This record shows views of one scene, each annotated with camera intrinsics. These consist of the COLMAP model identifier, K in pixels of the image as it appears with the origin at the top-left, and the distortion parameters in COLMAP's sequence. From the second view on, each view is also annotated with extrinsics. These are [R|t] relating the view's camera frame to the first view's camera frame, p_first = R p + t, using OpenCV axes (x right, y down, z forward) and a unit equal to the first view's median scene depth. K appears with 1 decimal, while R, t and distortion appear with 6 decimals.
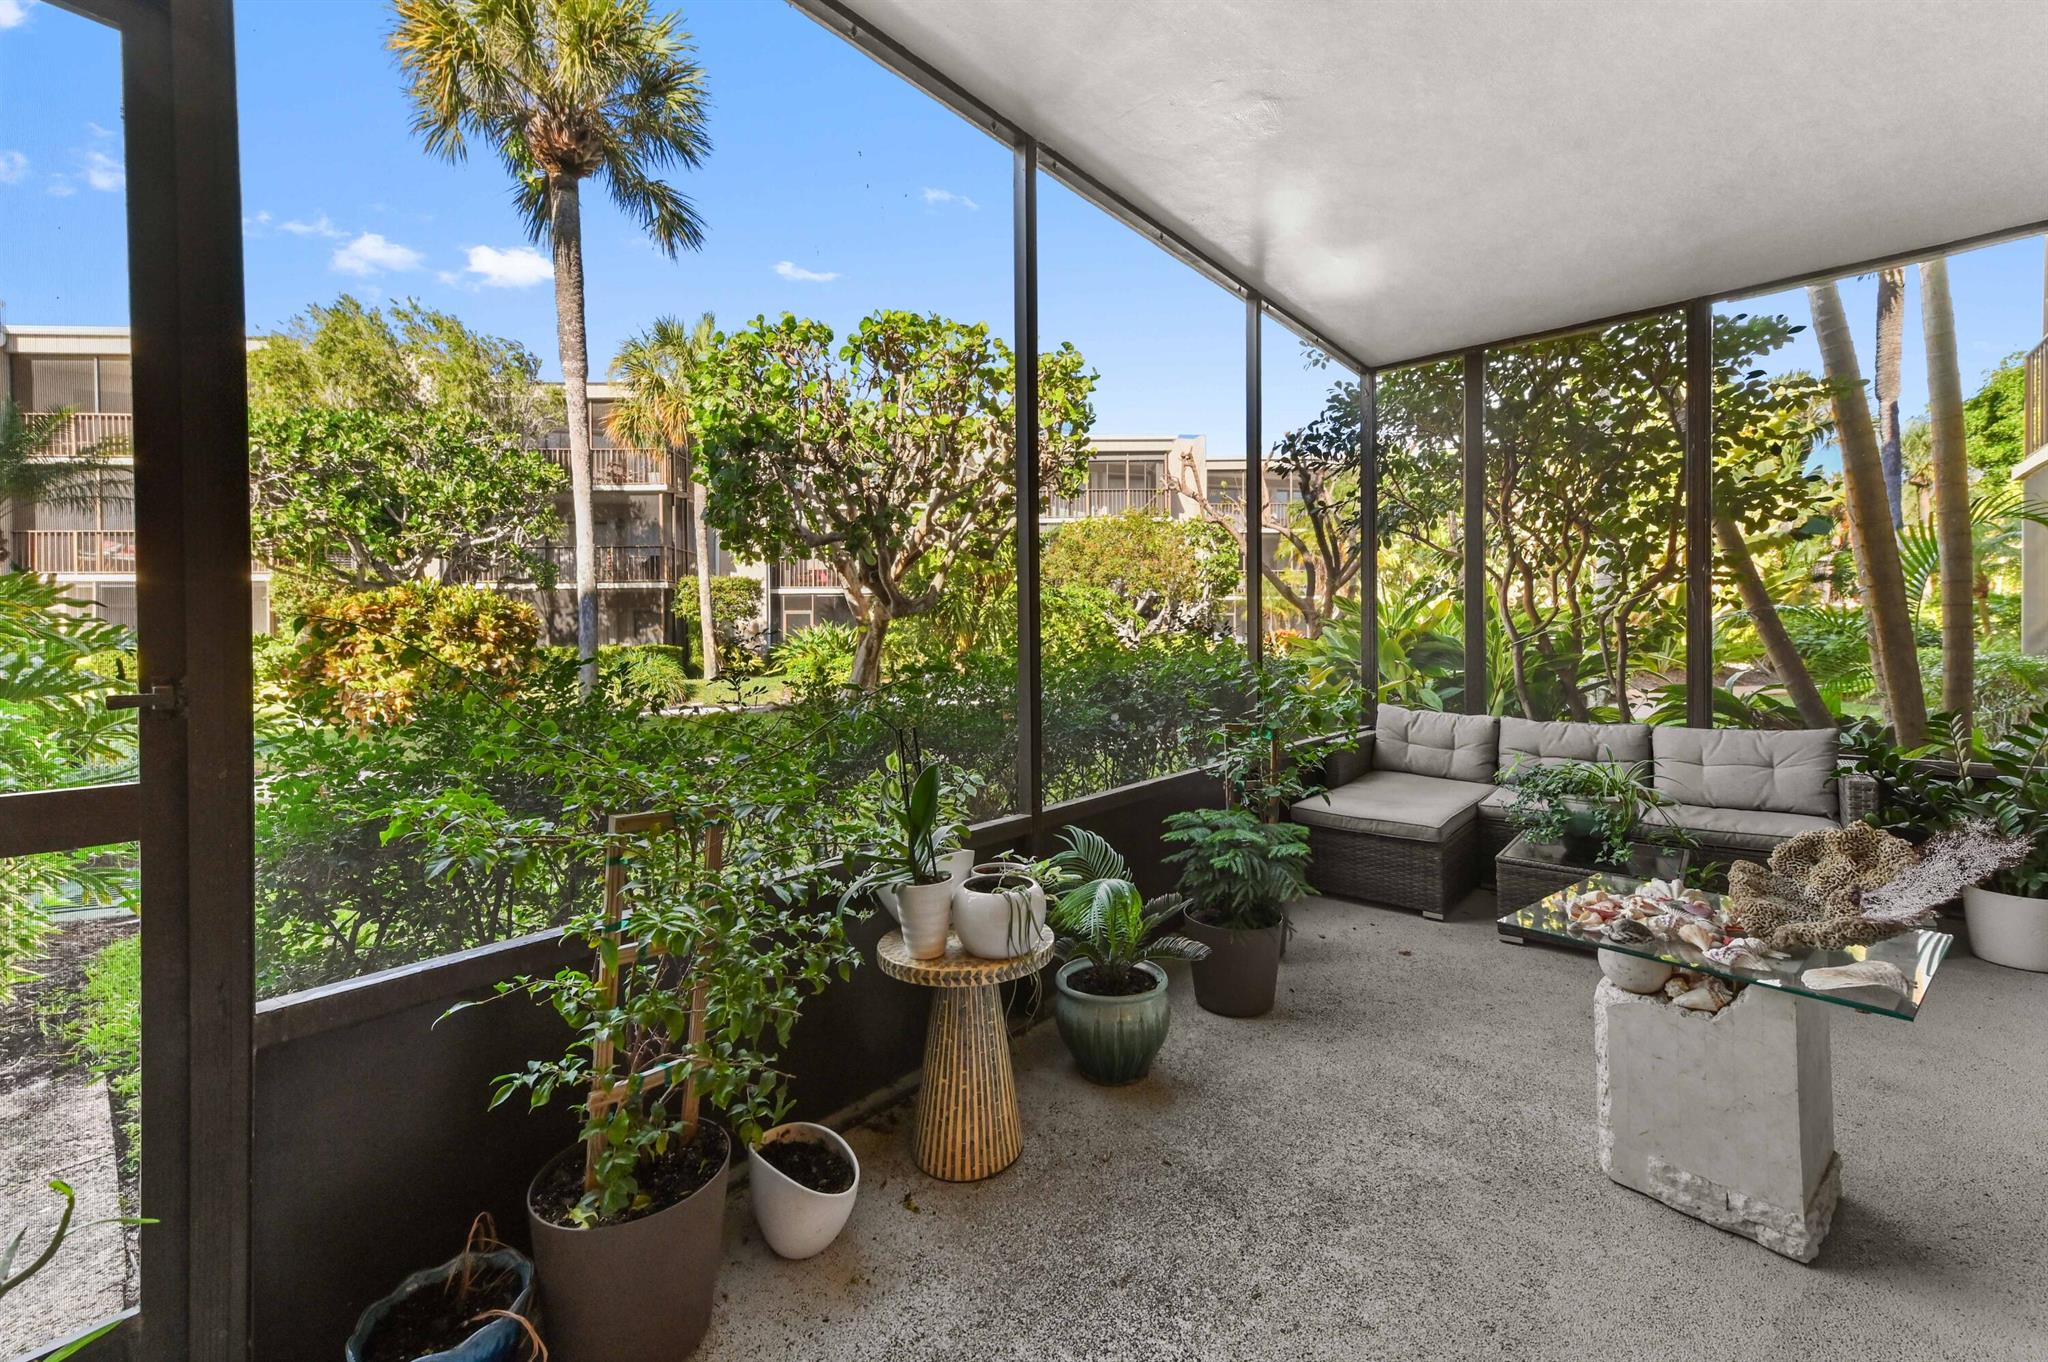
lens RADIAL K [[818.7, 0, 1023.7], [0, 818.7, 645.9], [0, 0, 1]] dist [0.000808, 0.000128]
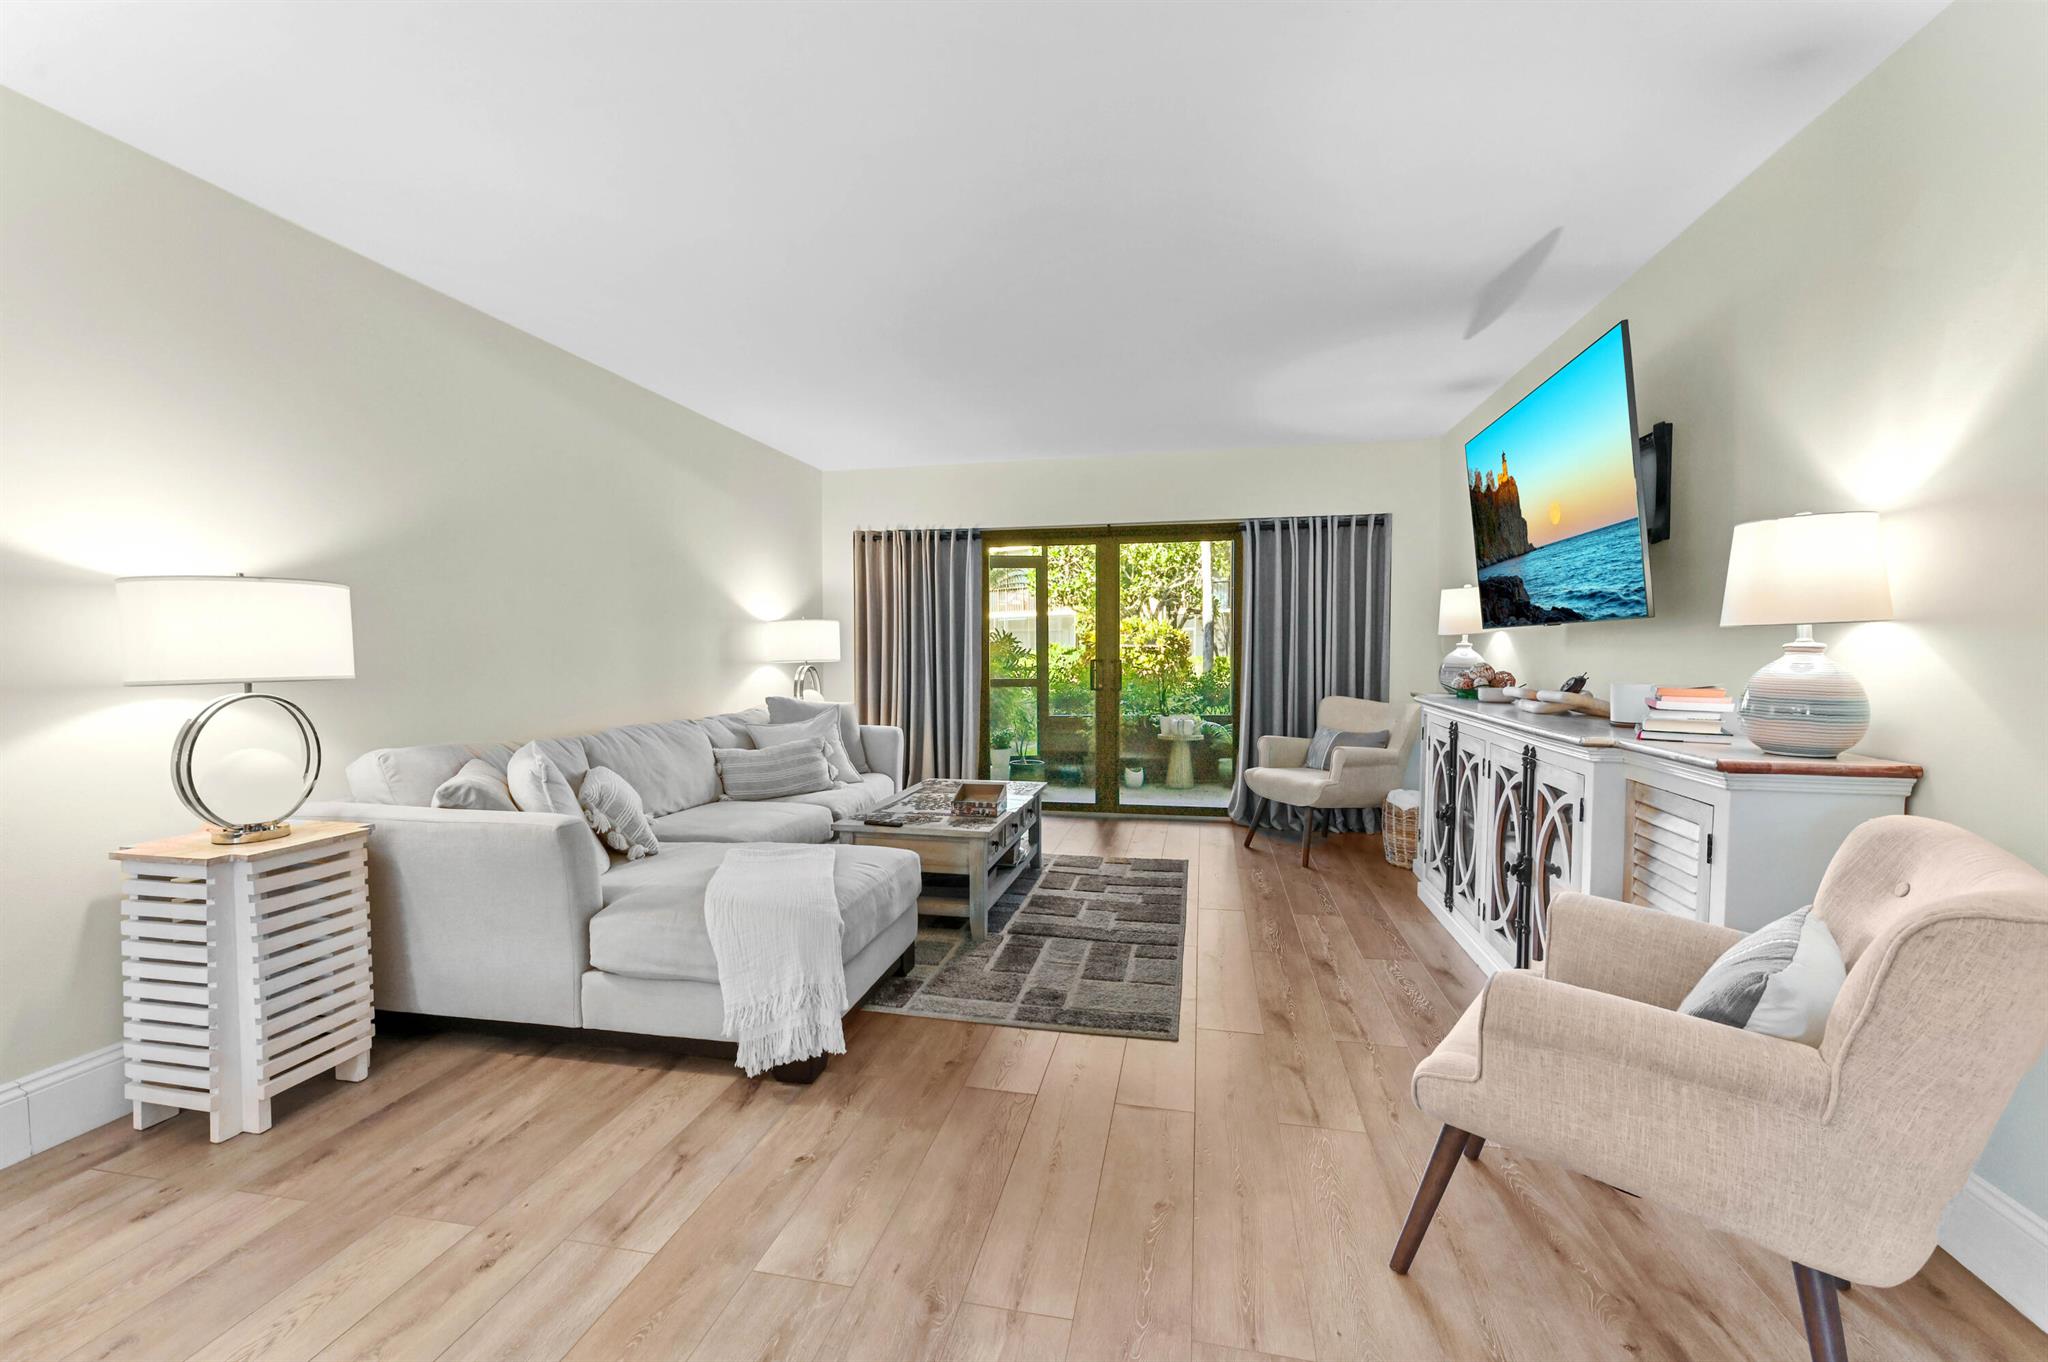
lens RADIAL K [[847.9, 0, 1023.8], [0, 847.9, 699.5], [0, 0, 1]] dist [0.001736, -0.000282]
pose [[0.688133, 0.035660, -0.724708, 1.434825], [0.003284, 0.998628, 0.052257, -0.009437], [0.725577, -0.038340, 0.687072, -1.419814]]
